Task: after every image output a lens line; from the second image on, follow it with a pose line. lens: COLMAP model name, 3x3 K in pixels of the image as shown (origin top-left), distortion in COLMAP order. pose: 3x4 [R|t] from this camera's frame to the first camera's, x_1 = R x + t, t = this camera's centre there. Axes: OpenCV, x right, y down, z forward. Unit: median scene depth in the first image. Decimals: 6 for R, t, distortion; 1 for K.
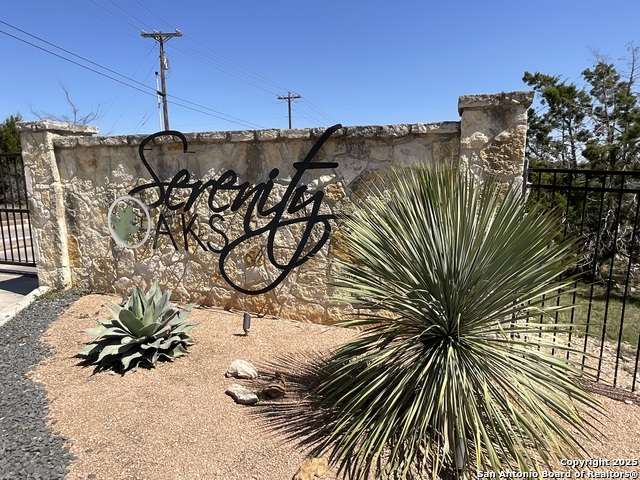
lens RADIAL K [[392.3, 0, 319.9], [0, 392.3, 240.4], [0, 0, 1]] dist [-0.001046, -0.000064]
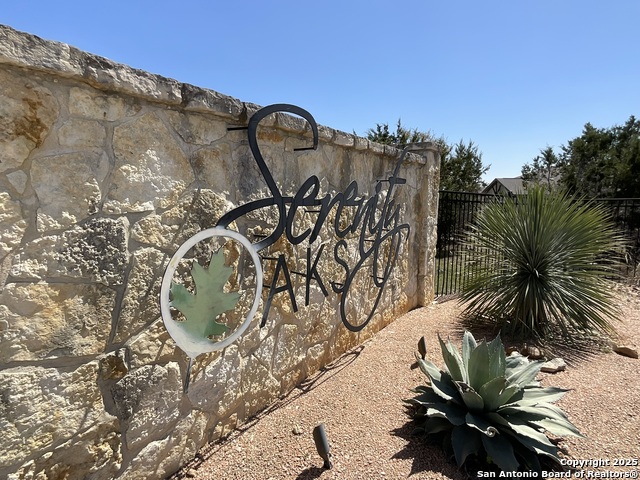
lens RADIAL K [[334.3, 0, 319.8], [0, 334.3, 239.4], [0, 0, 1]] dist [0.002701, 0.000369]
pose [[0.290936, -0.118400, 0.949388, -0.805225], [0.151775, 0.985459, 0.076388, -0.113218], [-0.944627, 0.121869, 0.304676, 0.786649]]
